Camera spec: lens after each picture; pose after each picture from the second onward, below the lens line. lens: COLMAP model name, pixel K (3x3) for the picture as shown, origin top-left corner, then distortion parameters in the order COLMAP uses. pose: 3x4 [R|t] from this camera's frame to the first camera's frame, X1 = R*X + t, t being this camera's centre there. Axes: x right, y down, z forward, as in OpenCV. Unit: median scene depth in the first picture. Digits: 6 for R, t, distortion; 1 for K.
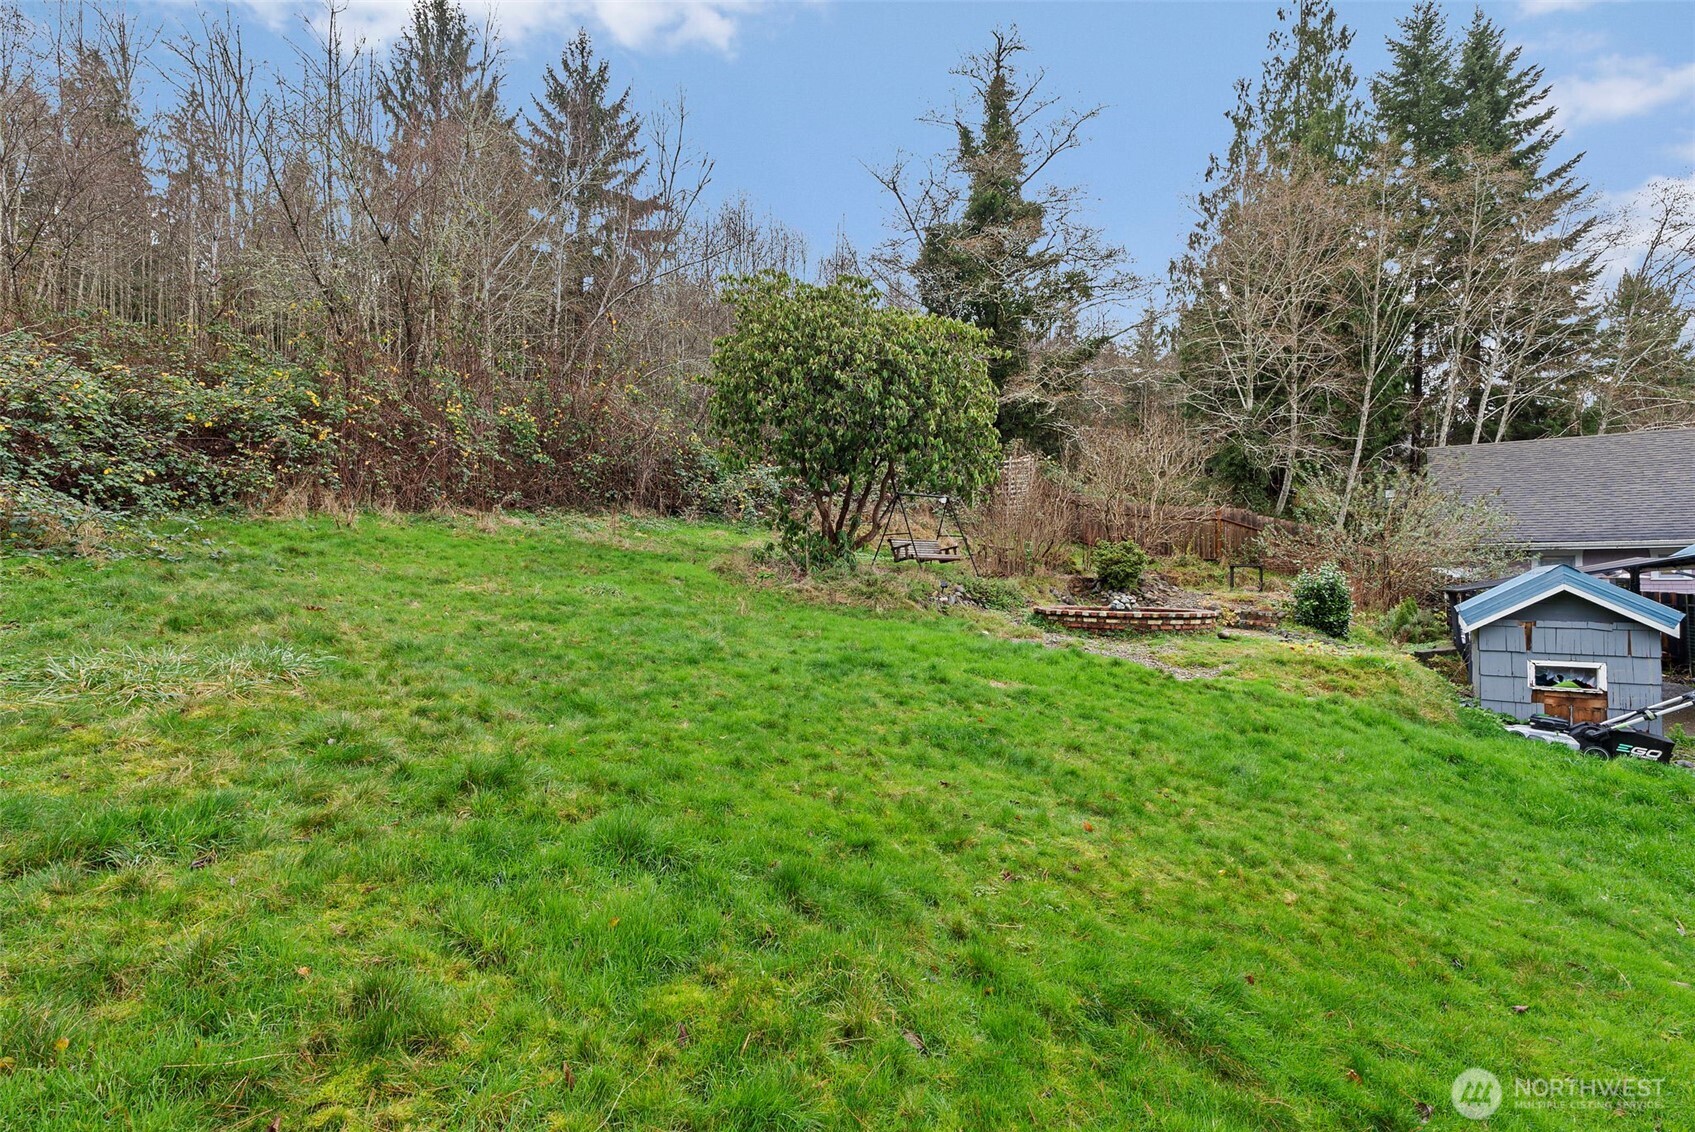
lens RADIAL K [[767.0, 0, 844.2], [0, 767.0, 564.6], [0, 0, 1]] dist [-0.002521, 0.000487]
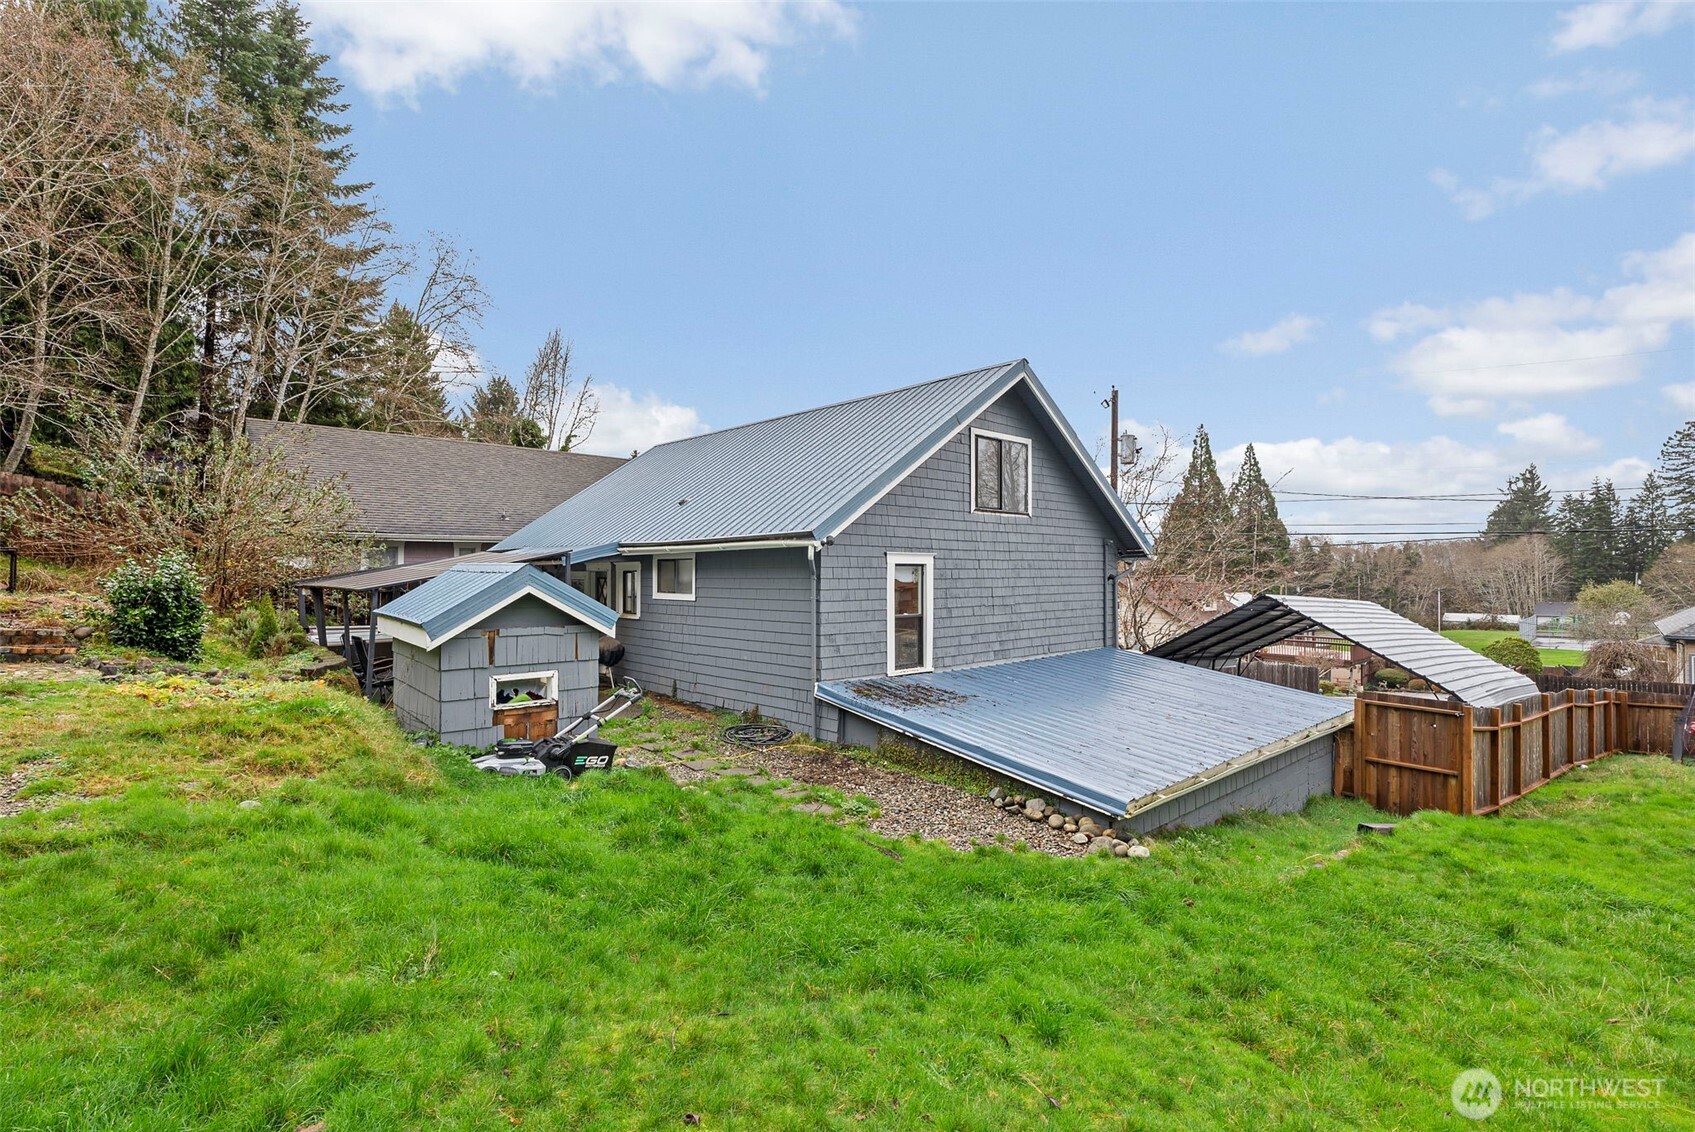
lens RADIAL K [[767.0, 0, 843.6], [0, 767.0, 554.8], [0, 0, 1]] dist [-0.002521, 0.000487]
pose [[0.205621, 0.015686, 0.978506, 0.086234], [-0.023977, 0.999652, -0.010986, -0.005381], [-0.978338, -0.021203, 0.205926, 0.265935]]
